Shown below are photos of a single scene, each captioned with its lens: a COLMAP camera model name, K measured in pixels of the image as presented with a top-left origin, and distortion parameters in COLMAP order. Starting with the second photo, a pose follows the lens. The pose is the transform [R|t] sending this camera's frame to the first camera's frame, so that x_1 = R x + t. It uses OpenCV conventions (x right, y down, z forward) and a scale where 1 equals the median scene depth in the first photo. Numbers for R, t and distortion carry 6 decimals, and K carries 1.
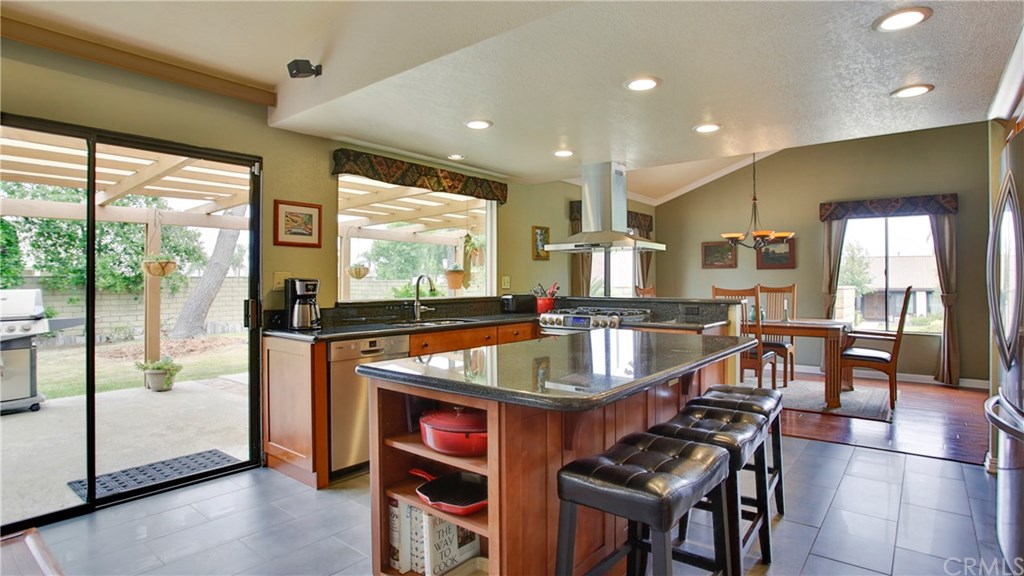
lens RADIAL K [[528.5, 0, 514.8], [0, 528.5, 279.6], [0, 0, 1]] dist [-0.079650, 0.035267]
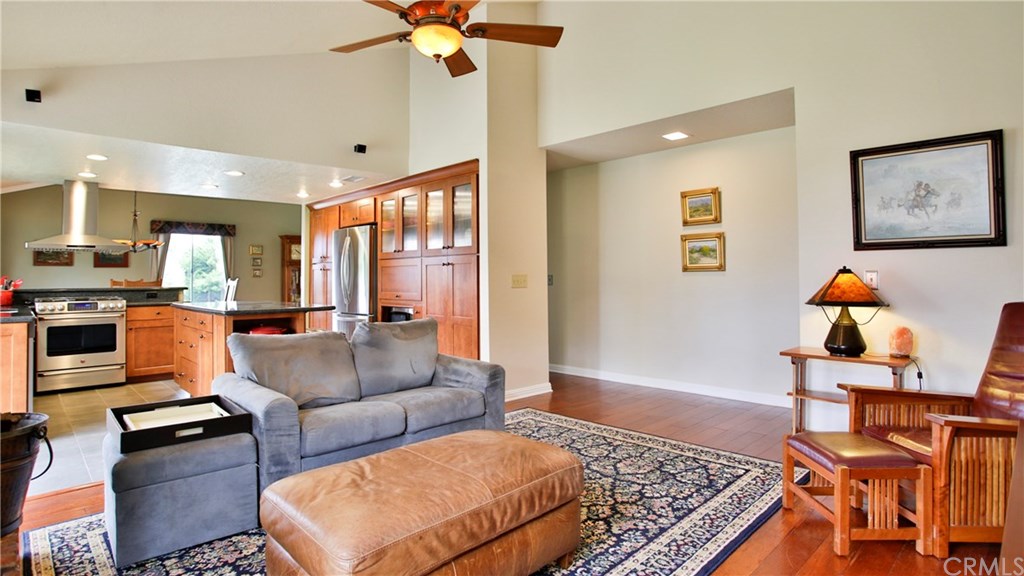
lens RADIAL K [[537.5, 0, 513.6], [0, 537.5, 265.6], [0, 0, 1]] dist [-0.068570, 0.030164]
pose [[0.132835, 0.021855, 0.990897, -0.673991], [0.006164, 0.999719, -0.022876, 0.010461], [-0.991119, 0.009147, 0.132663, -0.135279]]
